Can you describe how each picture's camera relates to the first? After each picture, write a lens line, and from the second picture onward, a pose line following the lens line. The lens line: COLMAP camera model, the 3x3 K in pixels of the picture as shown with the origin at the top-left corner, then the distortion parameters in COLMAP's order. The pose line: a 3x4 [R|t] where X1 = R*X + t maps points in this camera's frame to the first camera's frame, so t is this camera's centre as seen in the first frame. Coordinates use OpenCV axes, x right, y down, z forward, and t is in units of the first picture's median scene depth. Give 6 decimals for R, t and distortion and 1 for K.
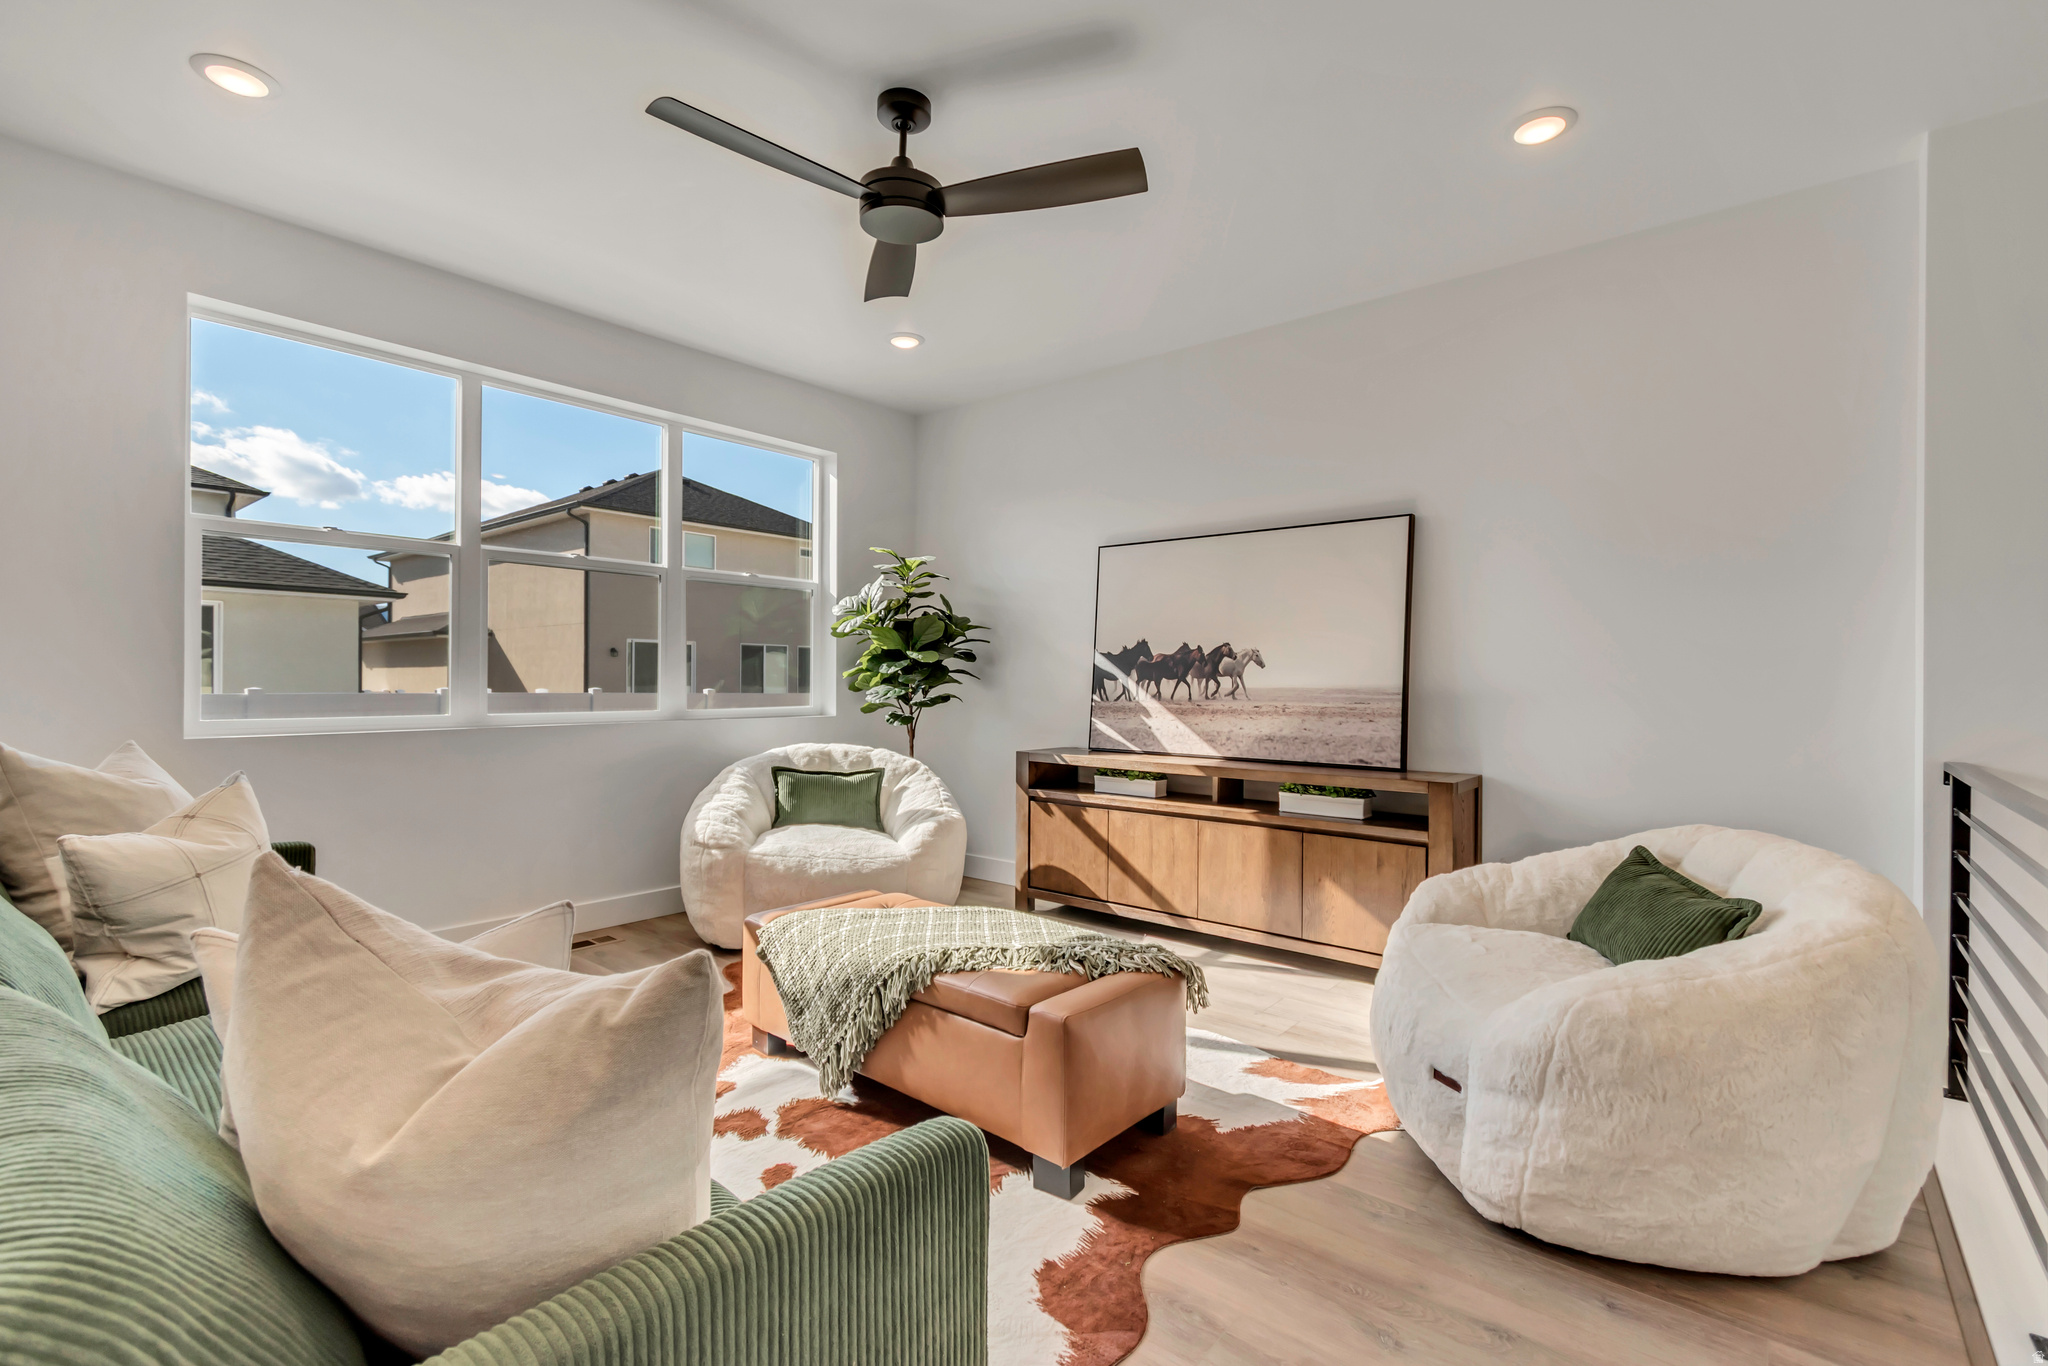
lens RADIAL K [[916.9, 0, 1023.2], [0, 916.9, 680.3], [0, 0, 1]] dist [0.003418, -0.000360]
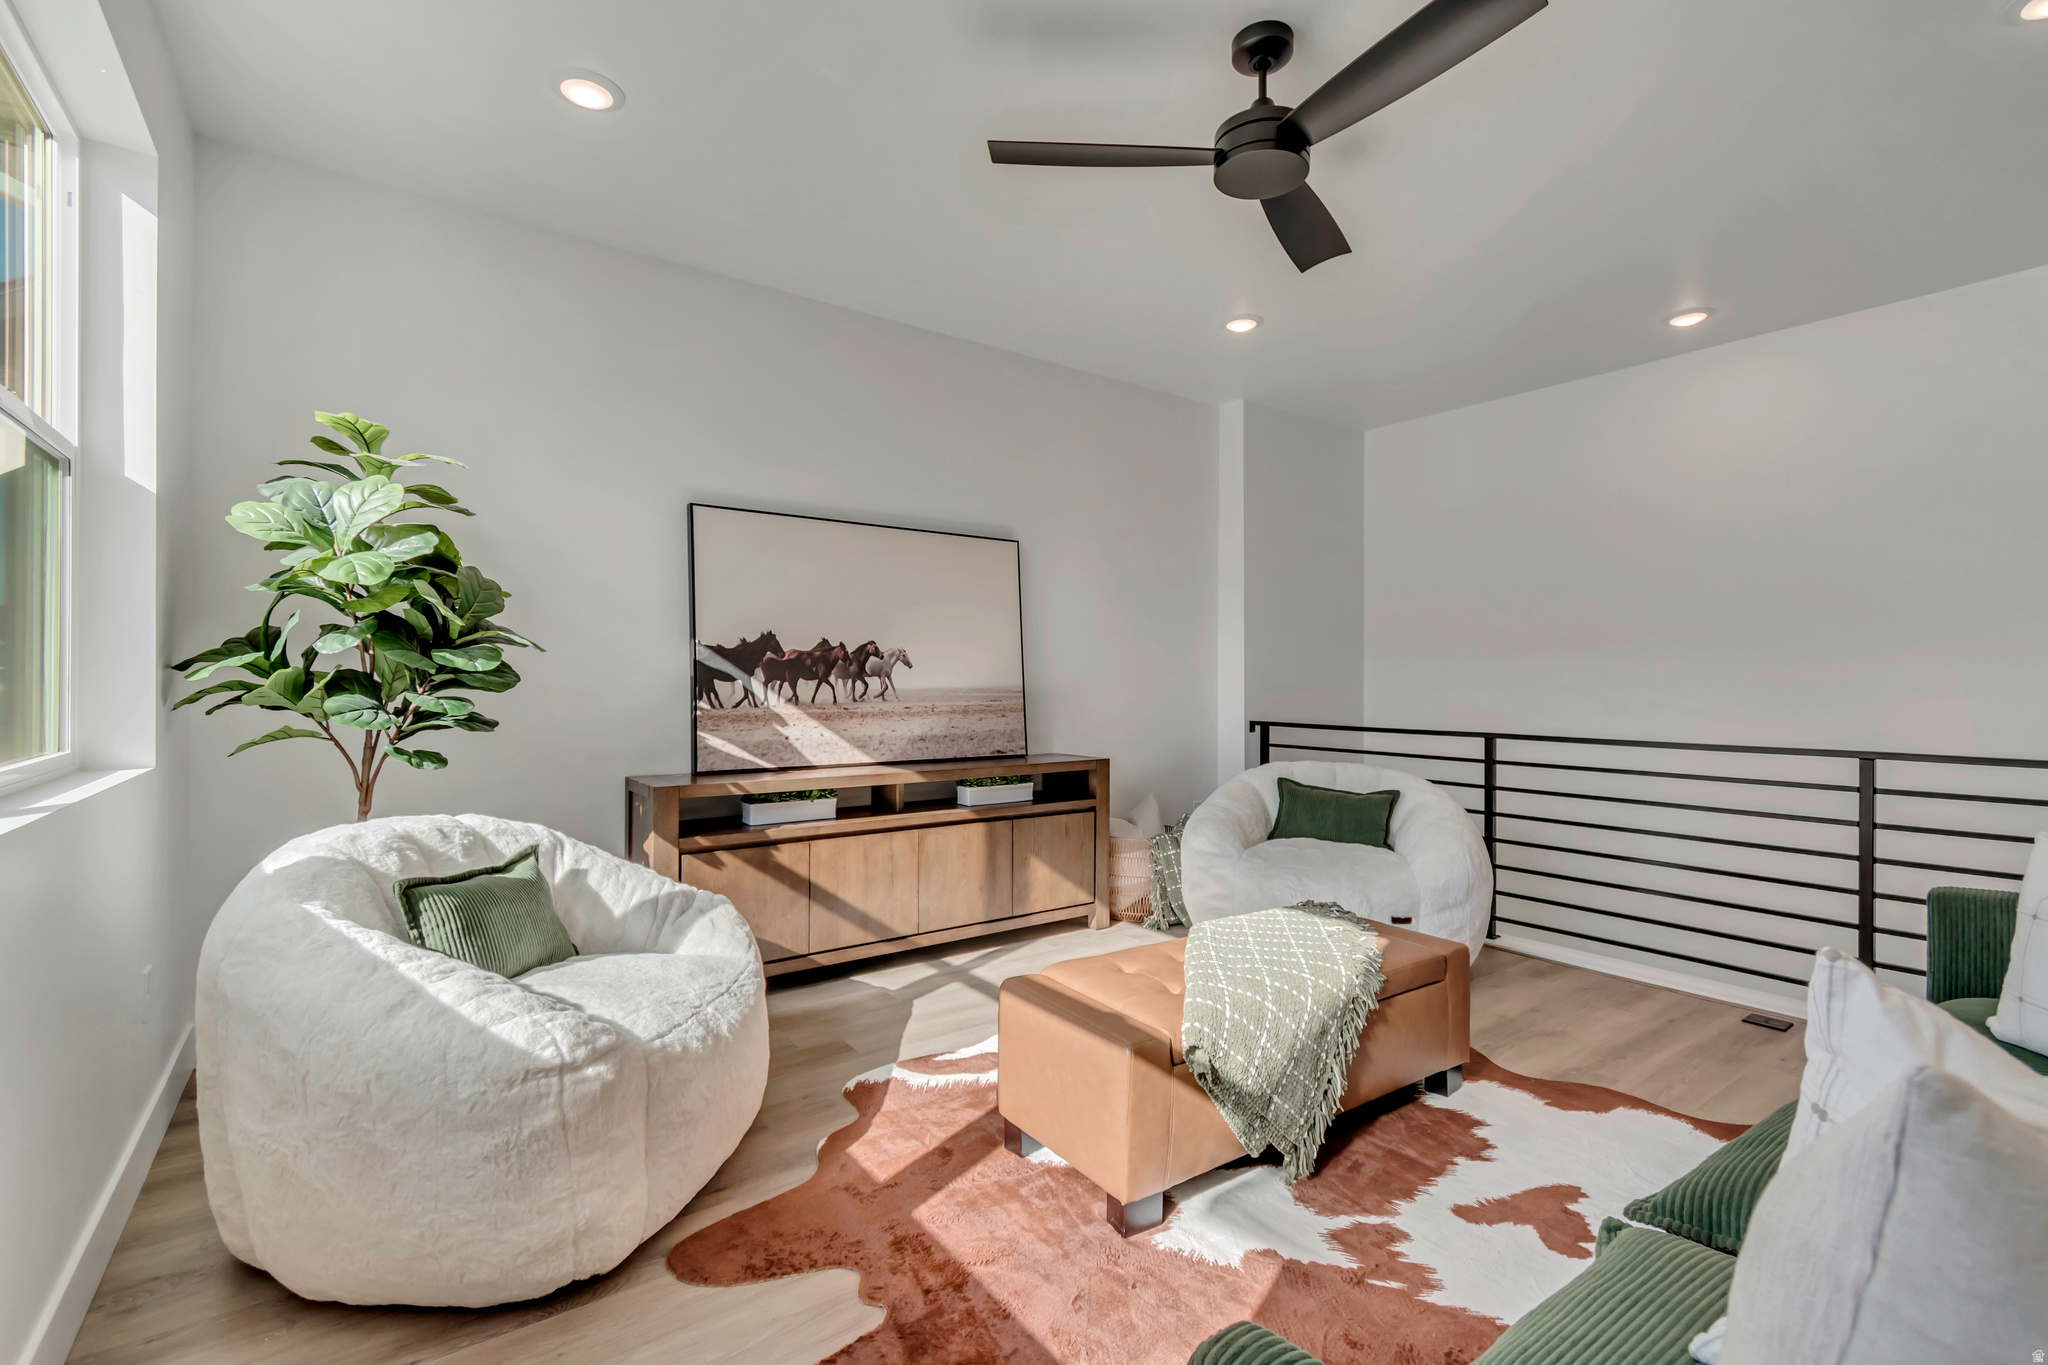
lens RADIAL K [[916.9, 0, 1030.1], [0, 916.9, 685.9], [0, 0, 1]] dist [0.003418, -0.000360]
pose [[0.238592, -0.011469, 0.971052, -0.643125], [-0.001037, 0.999927, 0.012065, -0.006202], [-0.971119, -0.003886, 0.238563, 0.613331]]
